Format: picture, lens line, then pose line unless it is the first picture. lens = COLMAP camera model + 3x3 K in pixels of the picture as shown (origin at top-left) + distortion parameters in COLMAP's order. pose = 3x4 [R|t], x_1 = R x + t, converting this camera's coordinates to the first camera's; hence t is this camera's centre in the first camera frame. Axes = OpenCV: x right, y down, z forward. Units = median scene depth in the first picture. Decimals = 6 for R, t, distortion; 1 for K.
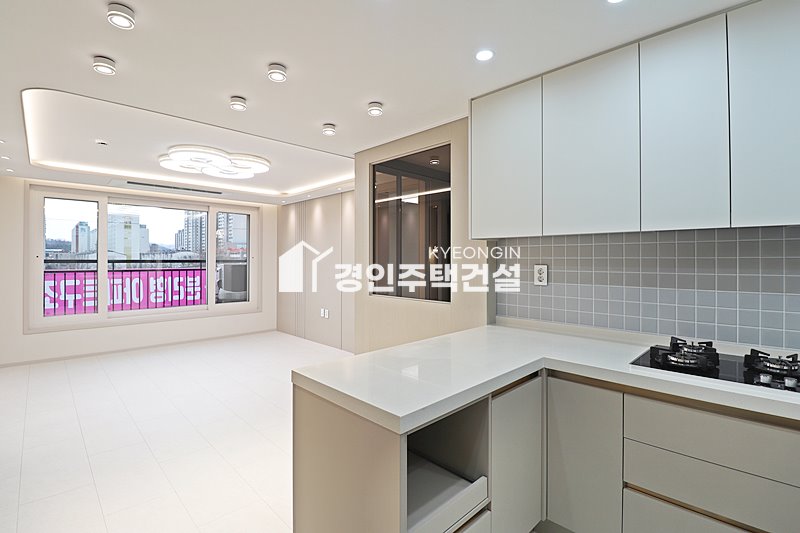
lens RADIAL K [[371.2, 0, 407.5], [0, 371.2, 257.0], [0, 0, 1]] dist [-0.001754, -0.010342]
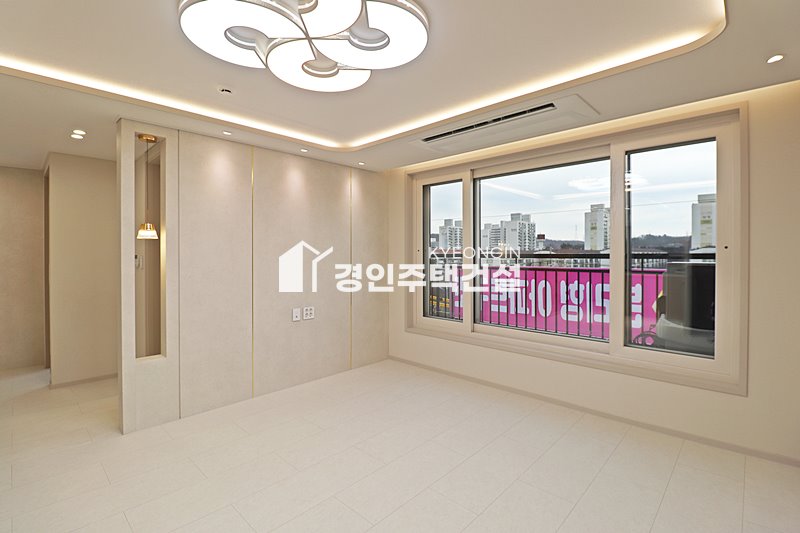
lens RADIAL K [[371.2, 0, 402.9], [0, 371.2, 256.0], [0, 0, 1]] dist [-0.001754, -0.010342]
pose [[0.028532, -0.002864, -0.999589, -0.067269], [0.006666, 0.999974, -0.002675, 0.015508], [0.999571, -0.006587, 0.028550, 0.966748]]
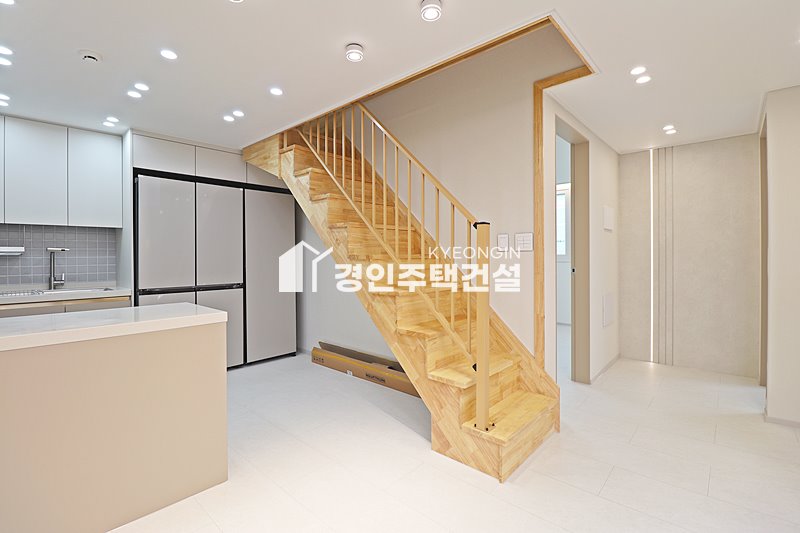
lens RADIAL K [[371.2, 0, 402.0], [0, 371.2, 257.7], [0, 0, 1]] dist [-0.001754, -0.010342]
pose [[-0.998819, 0.005722, -0.048245, -0.286775], [0.005471, 0.999971, 0.005351, 0.033917], [0.048274, 0.005081, -0.998821, 0.767625]]
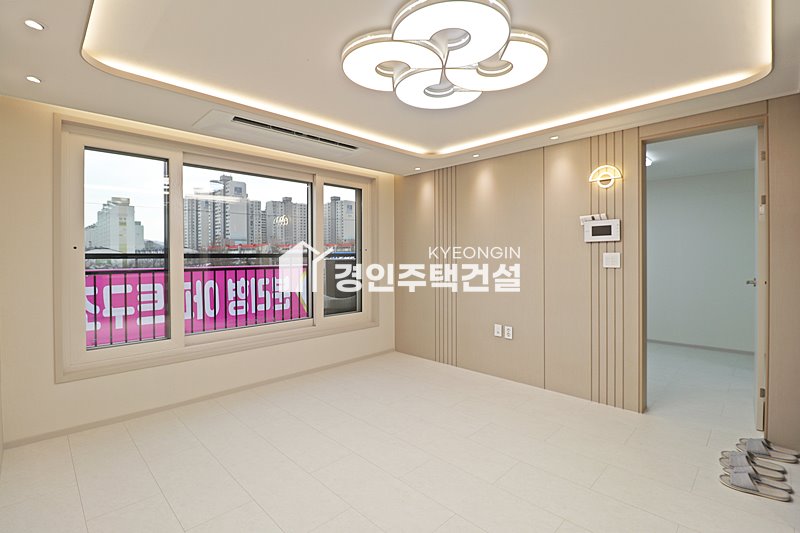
lens RADIAL K [[371.2, 0, 408.4], [0, 371.2, 256.4], [0, 0, 1]] dist [-0.001754, -0.010342]
pose [[0.999934, -0.006964, 0.009149, -0.505027], [0.006860, 0.999912, 0.011364, 0.009937], [-0.009227, -0.011300, 0.999894, 0.426123]]
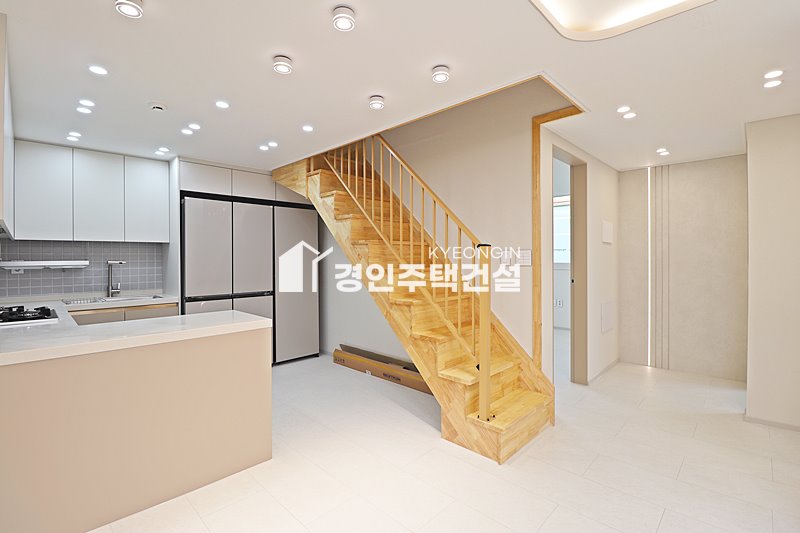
lens RADIAL K [[371.2, 0, 401.9], [0, 371.2, 260.9], [0, 0, 1]] dist [-0.001754, -0.010342]
pose [[-0.999918, 0.004998, -0.011797, -0.281726], [0.004932, 0.999972, 0.005628, 0.014135], [0.011825, 0.005569, -0.999915, 0.851761]]
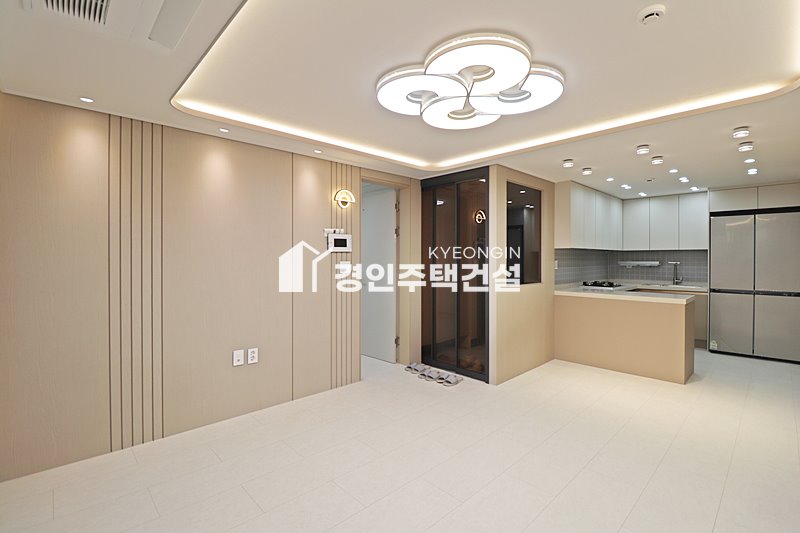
lens RADIAL K [[371.2, 0, 401.8], [0, 371.2, 260.8], [0, 0, 1]] dist [-0.001754, -0.010342]
pose [[0.017921, -0.005566, 0.999824, -0.969186], [-0.003339, 0.999979, 0.005627, 0.007433], [-0.999834, -0.003439, 0.017902, 0.963303]]
